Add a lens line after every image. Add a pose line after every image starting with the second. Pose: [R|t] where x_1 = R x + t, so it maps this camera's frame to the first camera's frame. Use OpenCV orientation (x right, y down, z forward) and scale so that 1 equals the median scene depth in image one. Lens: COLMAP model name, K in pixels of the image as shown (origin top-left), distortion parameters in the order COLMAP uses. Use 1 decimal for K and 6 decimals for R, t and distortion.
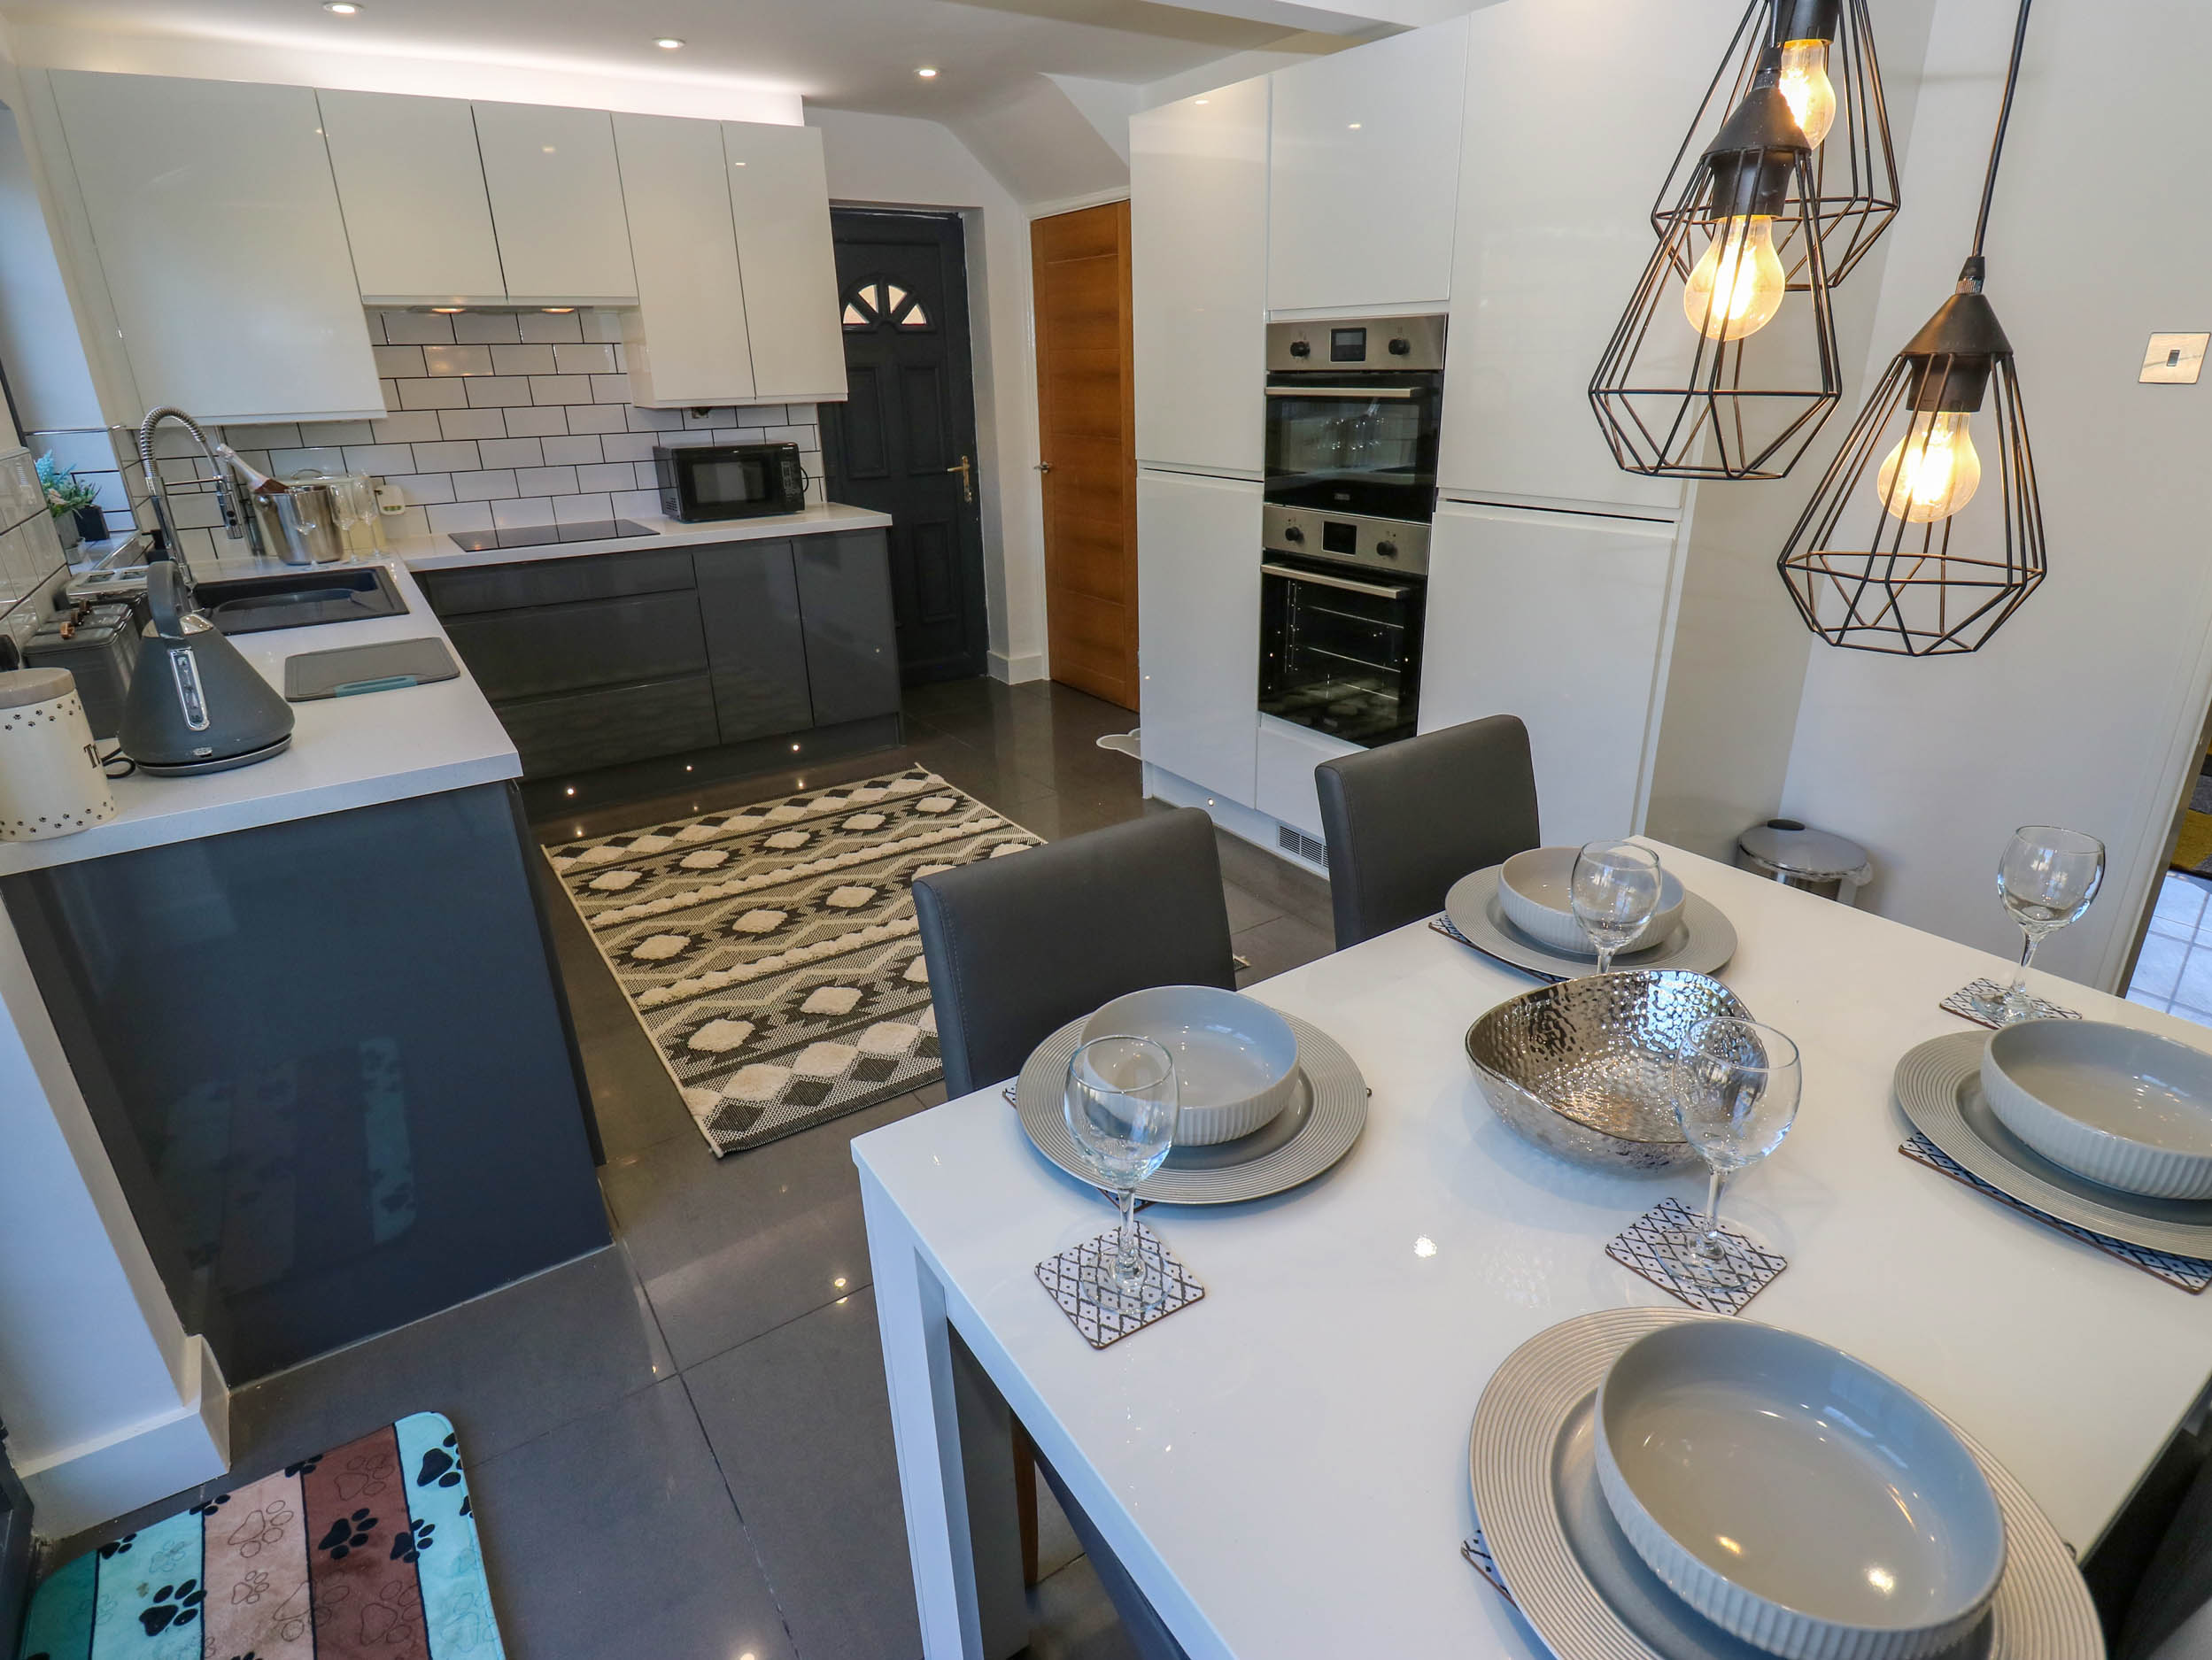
lens RADIAL K [[1167.9, 0, 1127.0], [0, 1167.9, 837.9], [0, 0, 1]] dist [0.002432, -0.014835]
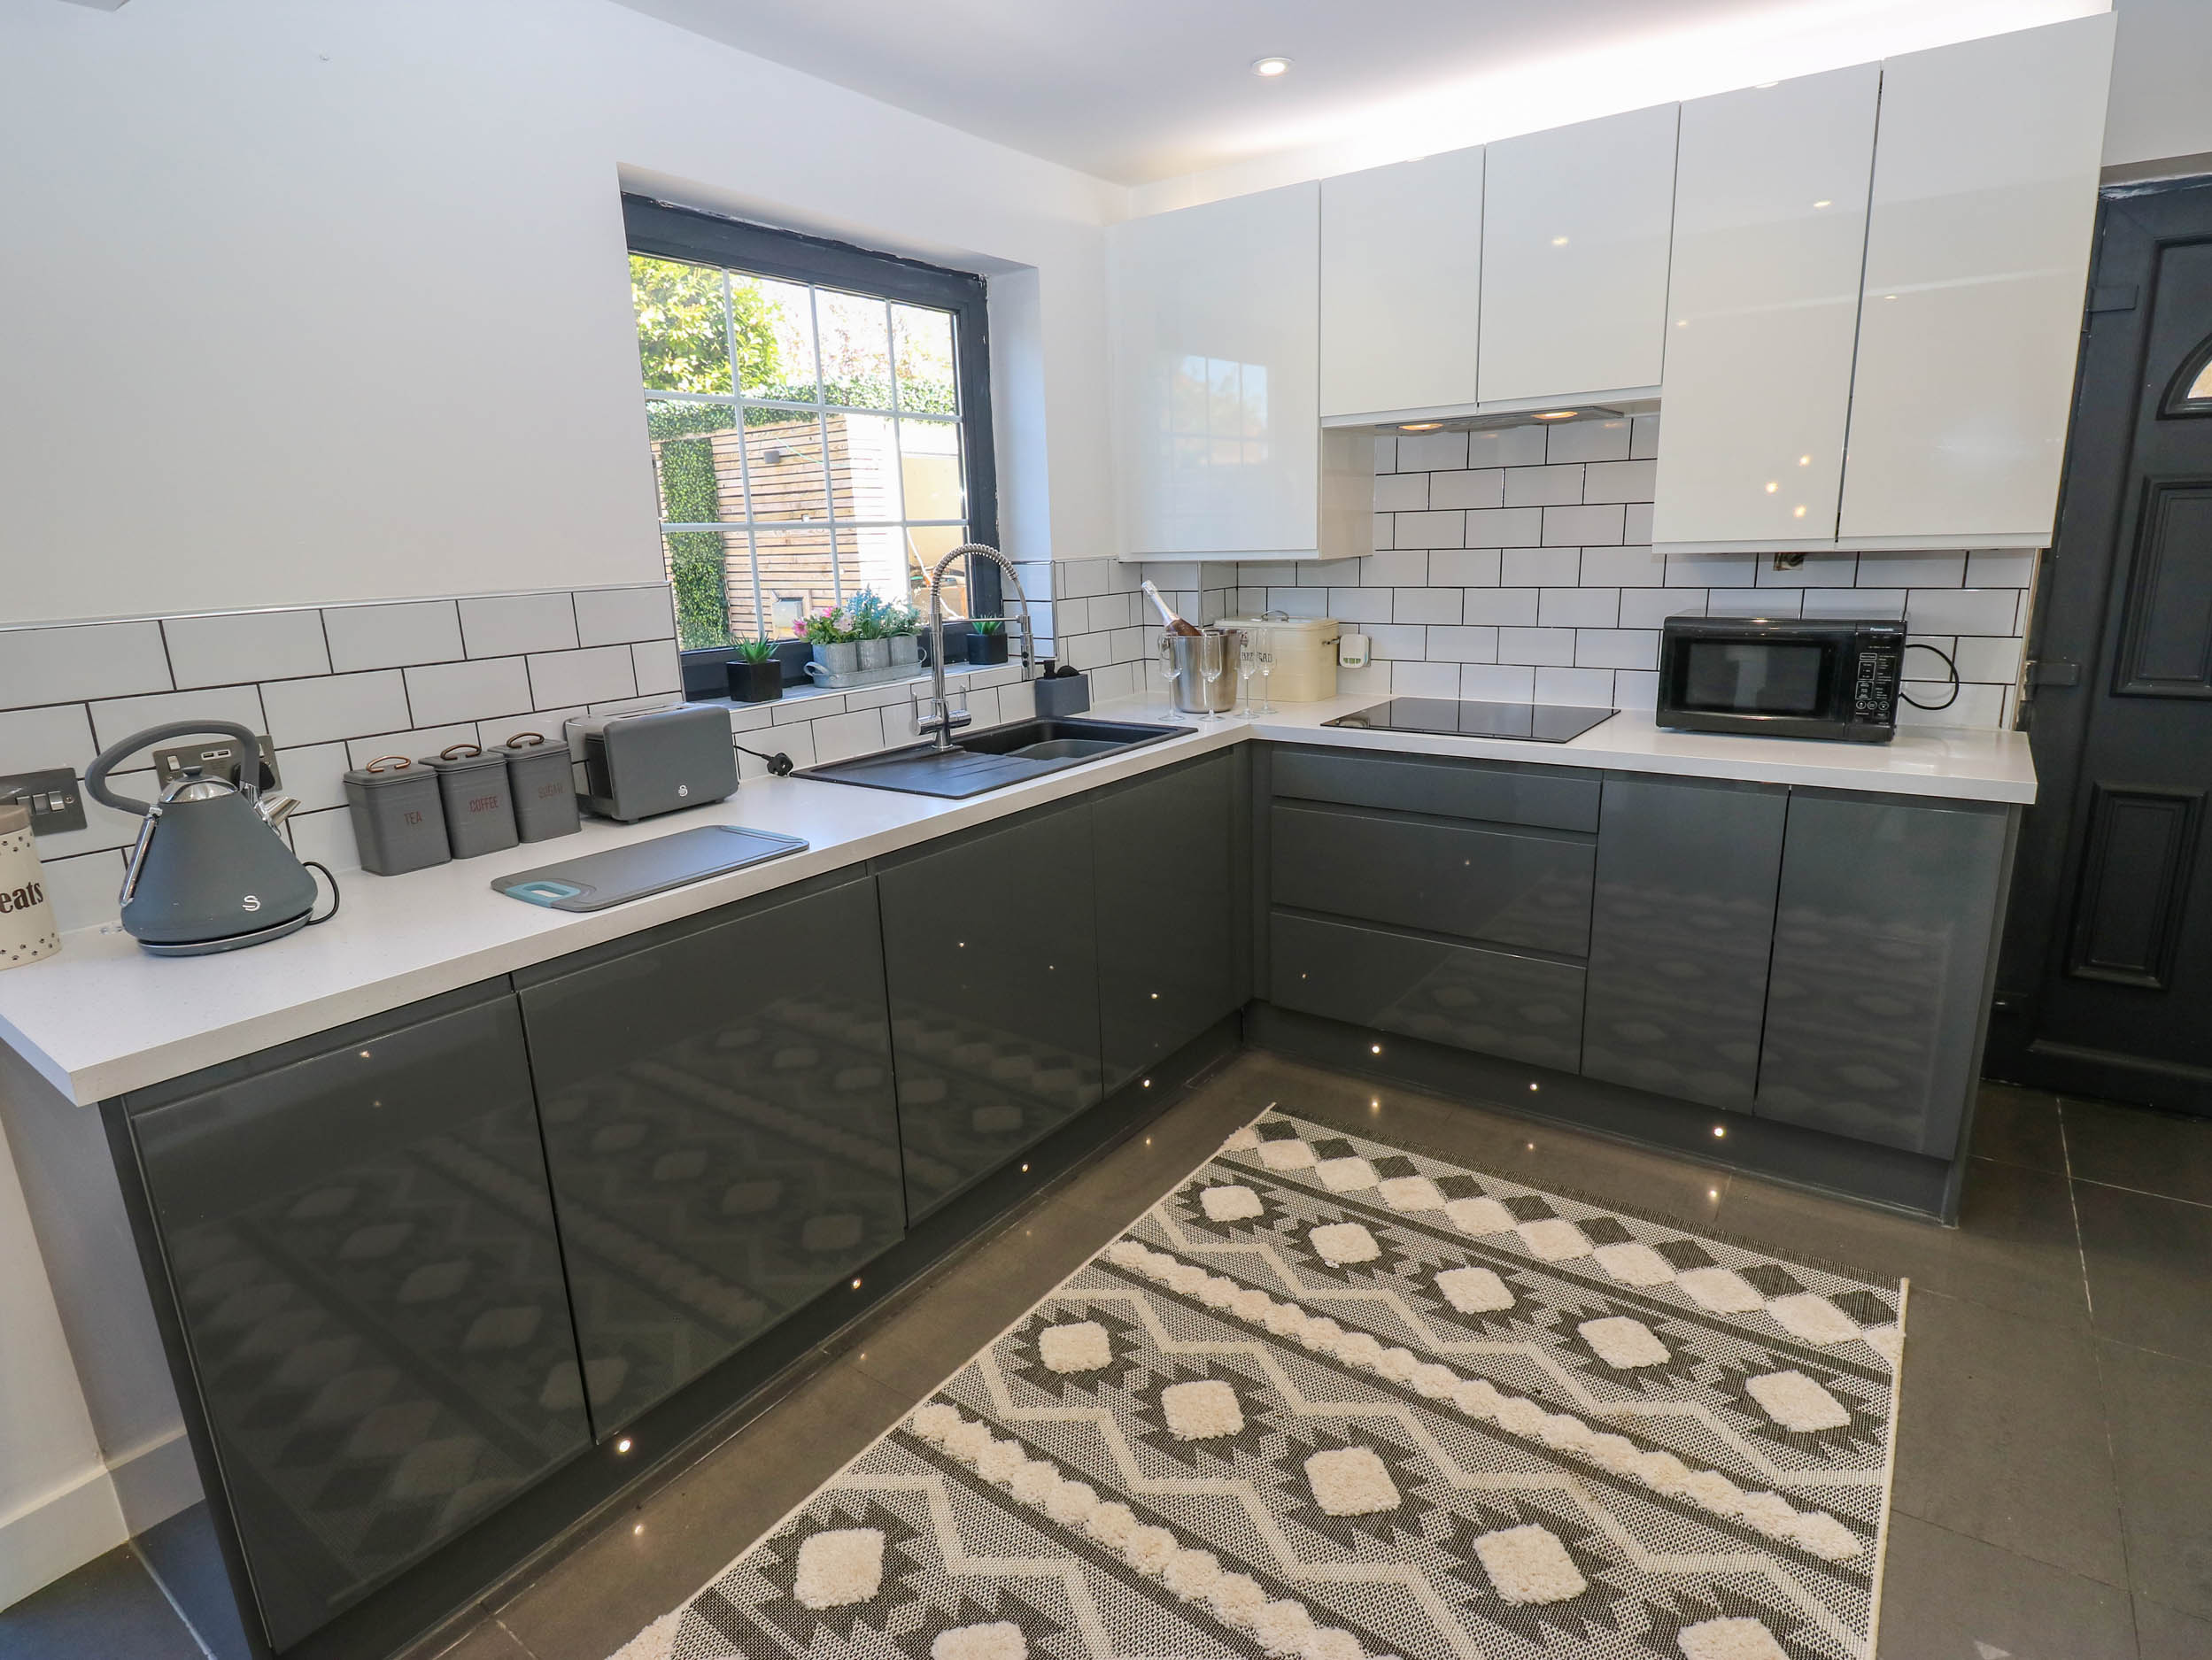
lens RADIAL K [[1167.9, 0, 1103.9], [0, 1167.9, 819.7], [0, 0, 1]] dist [0.002432, -0.014835]
pose [[0.347239, 0.226997, -0.909889, 0.110996], [-0.333600, 0.936694, 0.106374, -0.212365], [0.876434, 0.266601, 0.400983, 0.553691]]
